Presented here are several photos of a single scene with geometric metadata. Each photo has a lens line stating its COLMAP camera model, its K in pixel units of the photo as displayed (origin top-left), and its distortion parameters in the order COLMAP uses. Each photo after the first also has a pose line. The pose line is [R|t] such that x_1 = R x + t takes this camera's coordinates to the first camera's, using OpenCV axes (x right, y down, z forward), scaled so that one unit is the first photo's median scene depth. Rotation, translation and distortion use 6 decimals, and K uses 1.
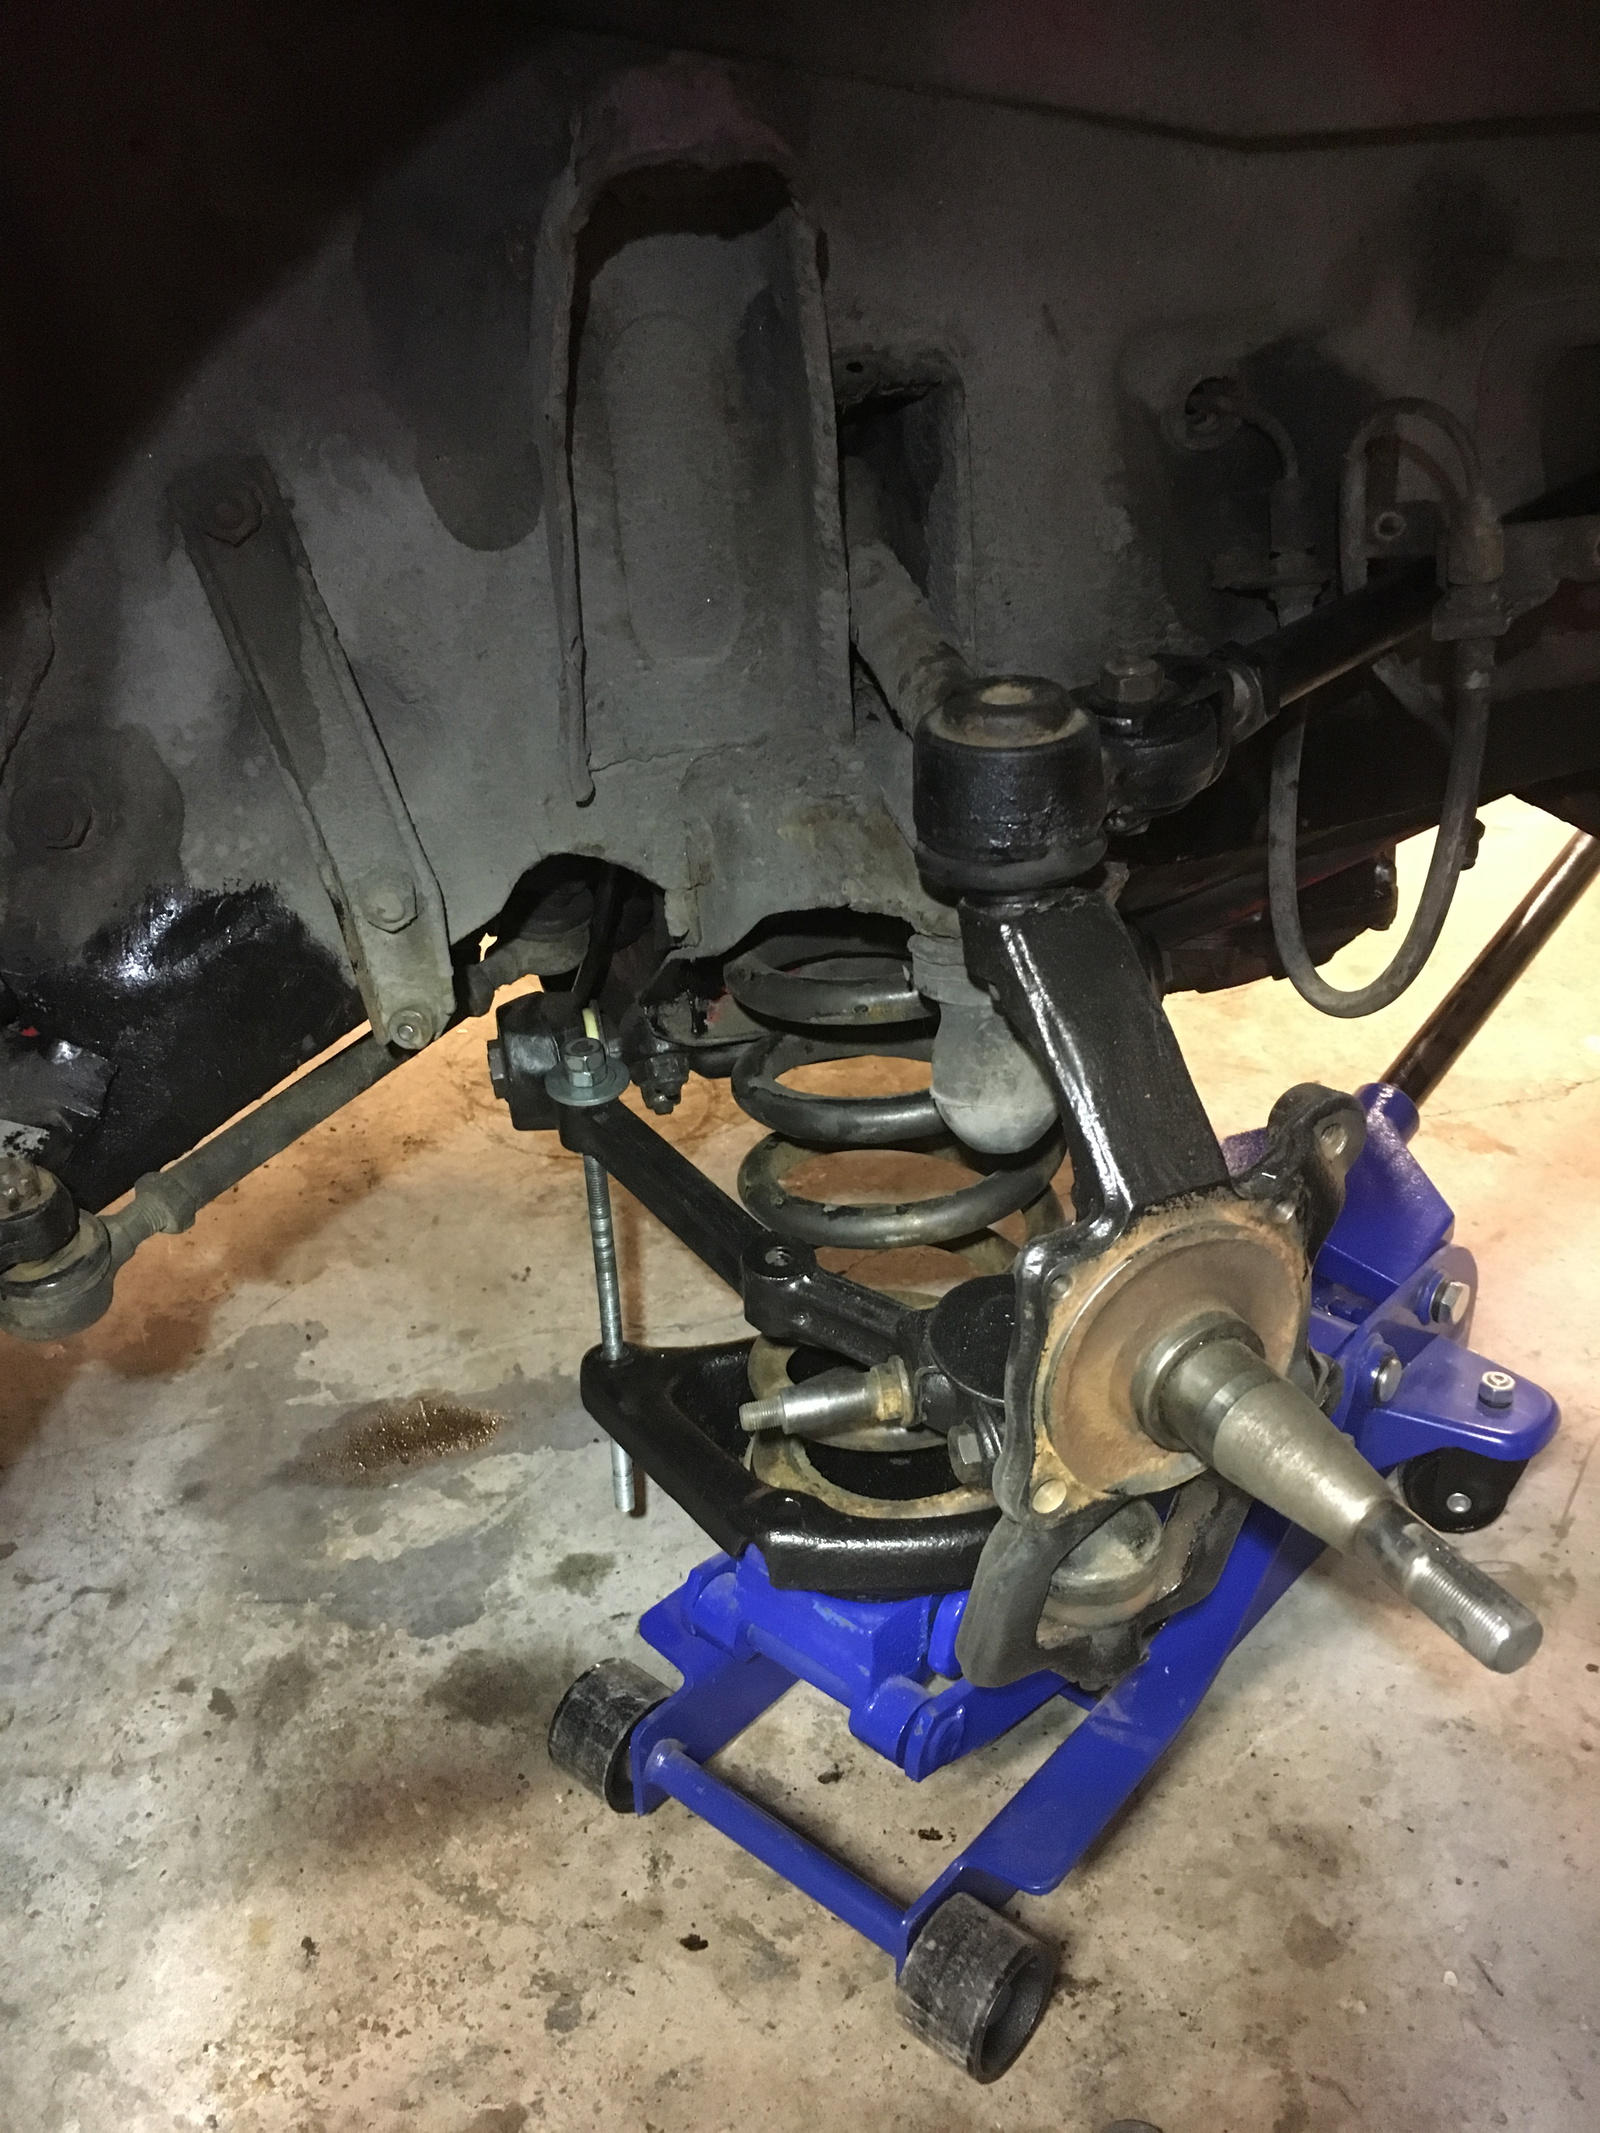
lens RADIAL K [[1794.9, 0, 801.6], [0, 1794.9, 1064.3], [0, 0, 1]] dist [0.057018, -0.096672]
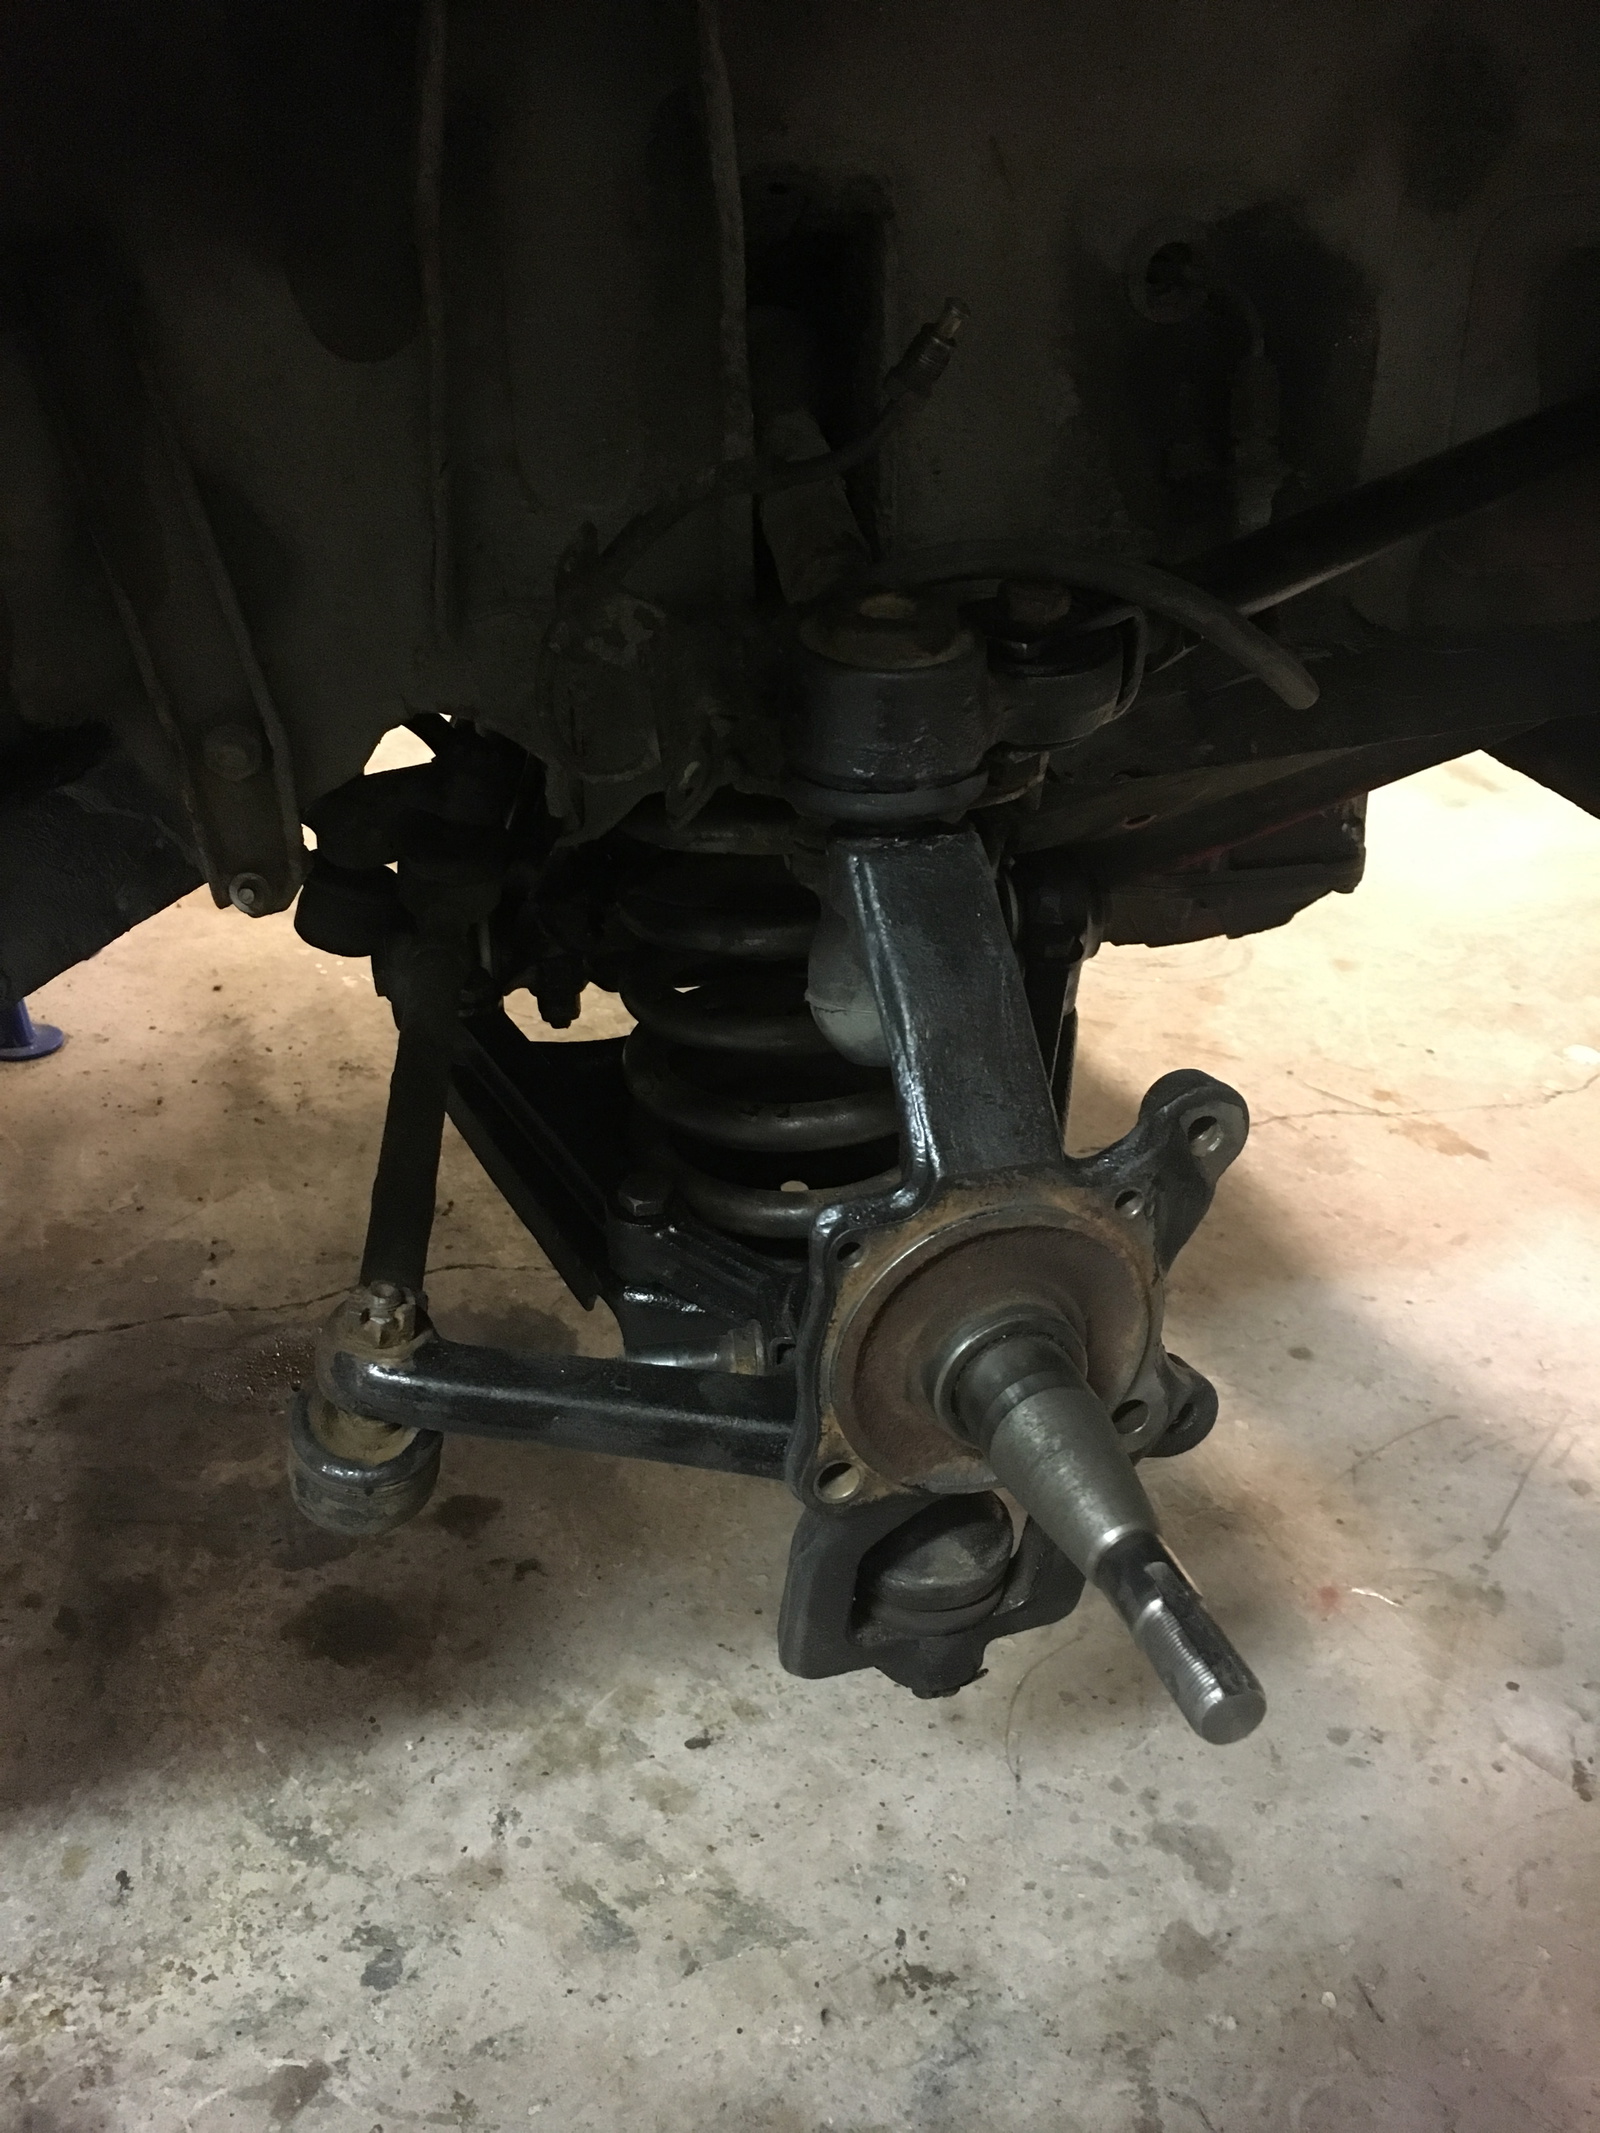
lens RADIAL K [[1794.9, 0, 800.8], [0, 1794.9, 1069.9], [0, 0, 1]] dist [0.057018, -0.096672]
pose [[0.997606, 0.069125, -0.002105, 0.051491], [-0.069097, 0.997544, 0.011430, 0.030259], [0.002890, -0.011258, 0.999932, 0.061767]]
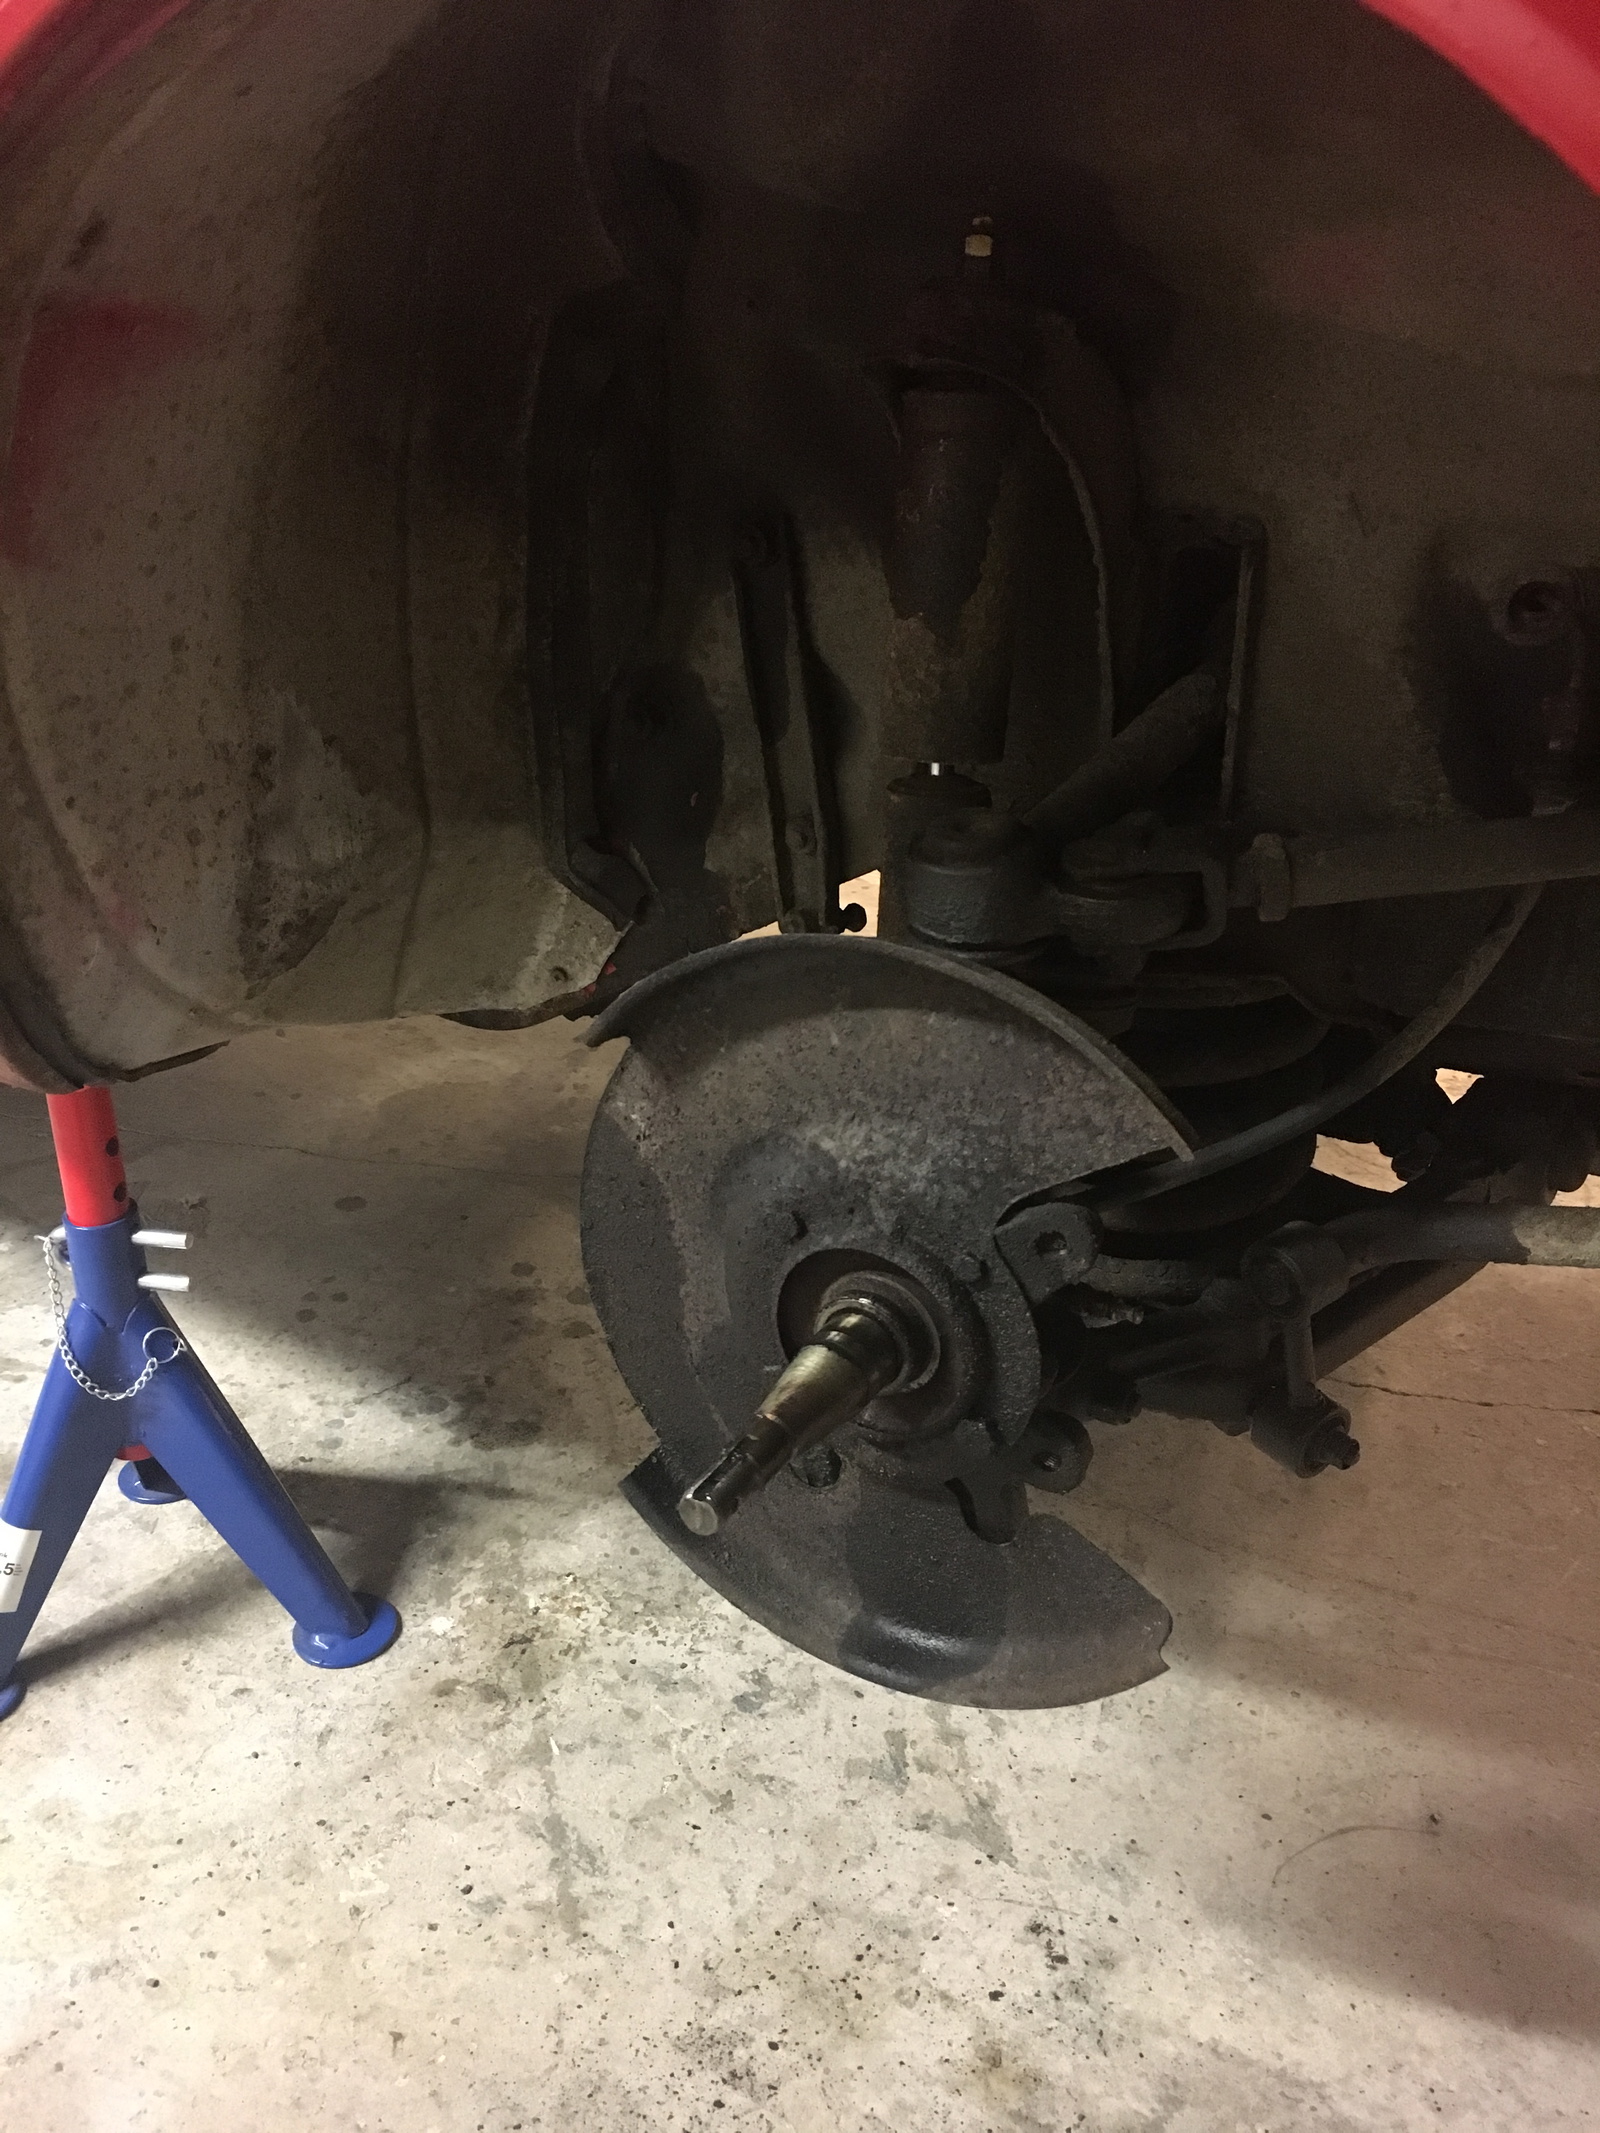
lens RADIAL K [[1794.9, 0, 823.2], [0, 1794.9, 1081.6], [0, 0, 1]] dist [0.057018, -0.096672]
pose [[0.688193, 0.352249, -0.634280, 0.540882], [-0.359808, 0.924853, 0.123228, -0.065890], [0.630022, 0.143414, 0.763220, -0.025977]]
